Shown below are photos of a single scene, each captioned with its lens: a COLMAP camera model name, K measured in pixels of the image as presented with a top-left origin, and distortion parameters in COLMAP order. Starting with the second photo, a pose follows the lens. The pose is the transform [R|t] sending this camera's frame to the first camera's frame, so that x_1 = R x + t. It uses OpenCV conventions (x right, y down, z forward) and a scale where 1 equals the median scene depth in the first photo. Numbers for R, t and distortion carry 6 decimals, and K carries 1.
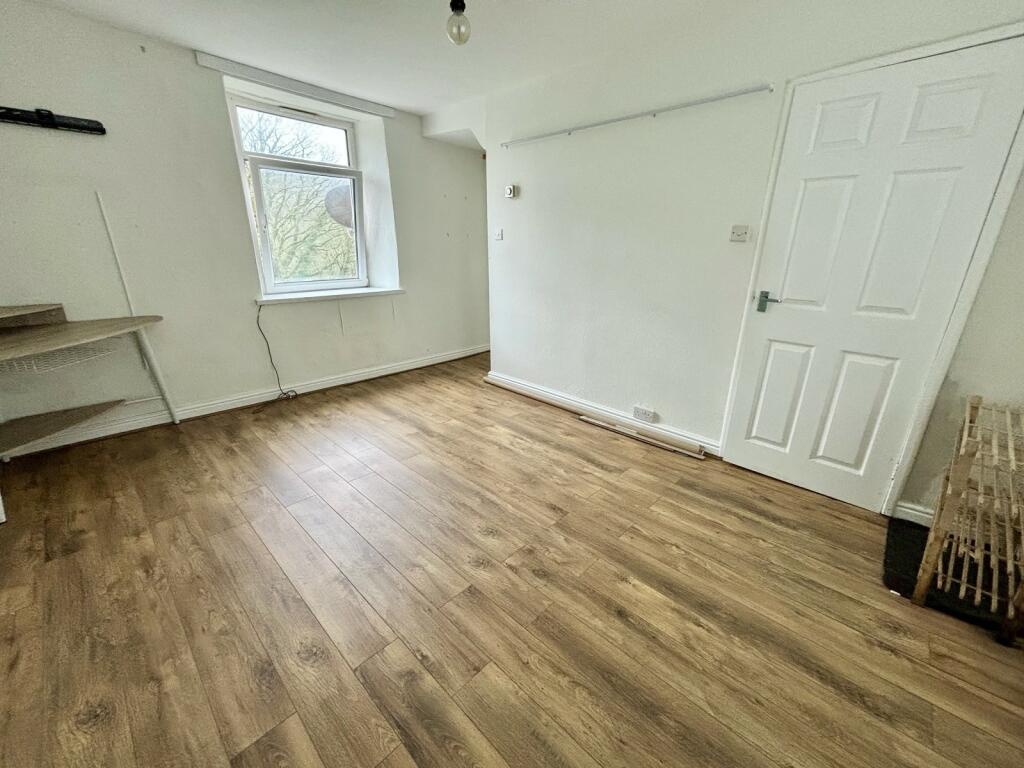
lens RADIAL K [[410.9, 0, 511.0], [0, 410.9, 382.8], [0, 0, 1]] dist [0.013083, -0.000007]
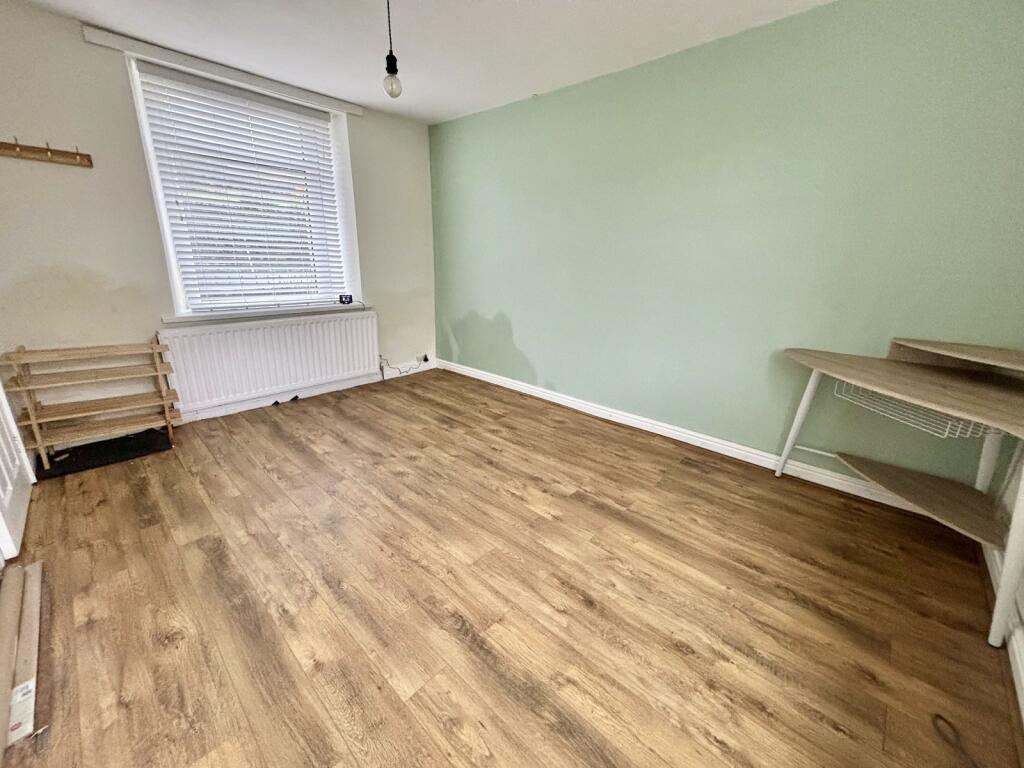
lens RADIAL K [[410.9, 0, 508.5], [0, 410.9, 383.8], [0, 0, 1]] dist [0.013083, -0.000007]
pose [[-0.999598, -0.028299, -0.001882, -0.348154], [-0.023951, 0.806760, 0.590394, -0.580413], [-0.015189, 0.590202, -0.807113, 1.728925]]
